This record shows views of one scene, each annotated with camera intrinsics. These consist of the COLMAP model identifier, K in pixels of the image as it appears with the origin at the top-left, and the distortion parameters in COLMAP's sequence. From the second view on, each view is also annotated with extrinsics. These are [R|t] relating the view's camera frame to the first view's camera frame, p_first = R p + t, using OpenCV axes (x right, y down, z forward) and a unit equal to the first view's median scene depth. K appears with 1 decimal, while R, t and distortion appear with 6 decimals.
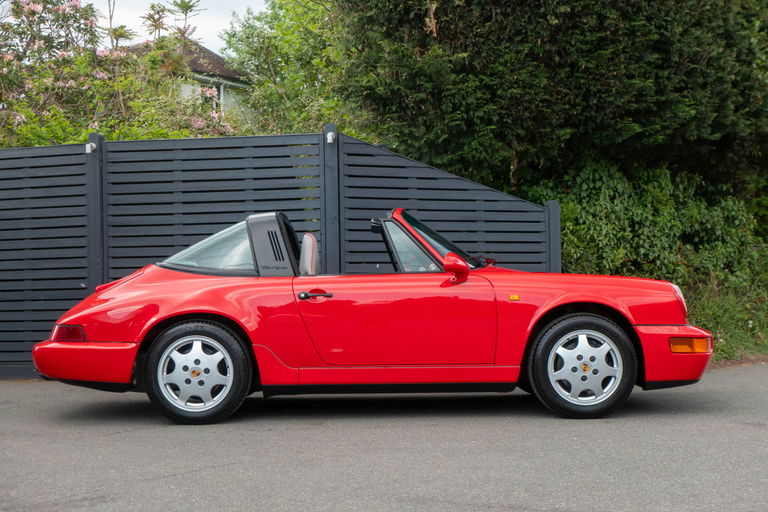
lens RADIAL K [[1109.8, 0, 385.3], [0, 1109.8, 255.5], [0, 0, 1]] dist [-0.044571, 0.000000]
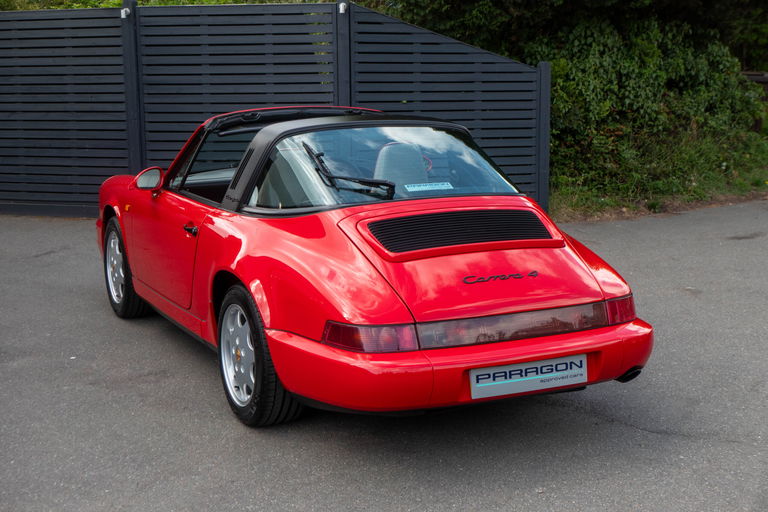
lens RADIAL K [[1109.8, 0, 382.9], [0, 1109.8, 256.5], [0, 0, 1]] dist [-0.044571, 0.000000]
pose [[0.999799, 0.012448, -0.015738, 0.009257], [-0.008769, 0.976513, 0.215278, -0.088410], [0.018048, -0.215097, 0.976426, -0.108079]]
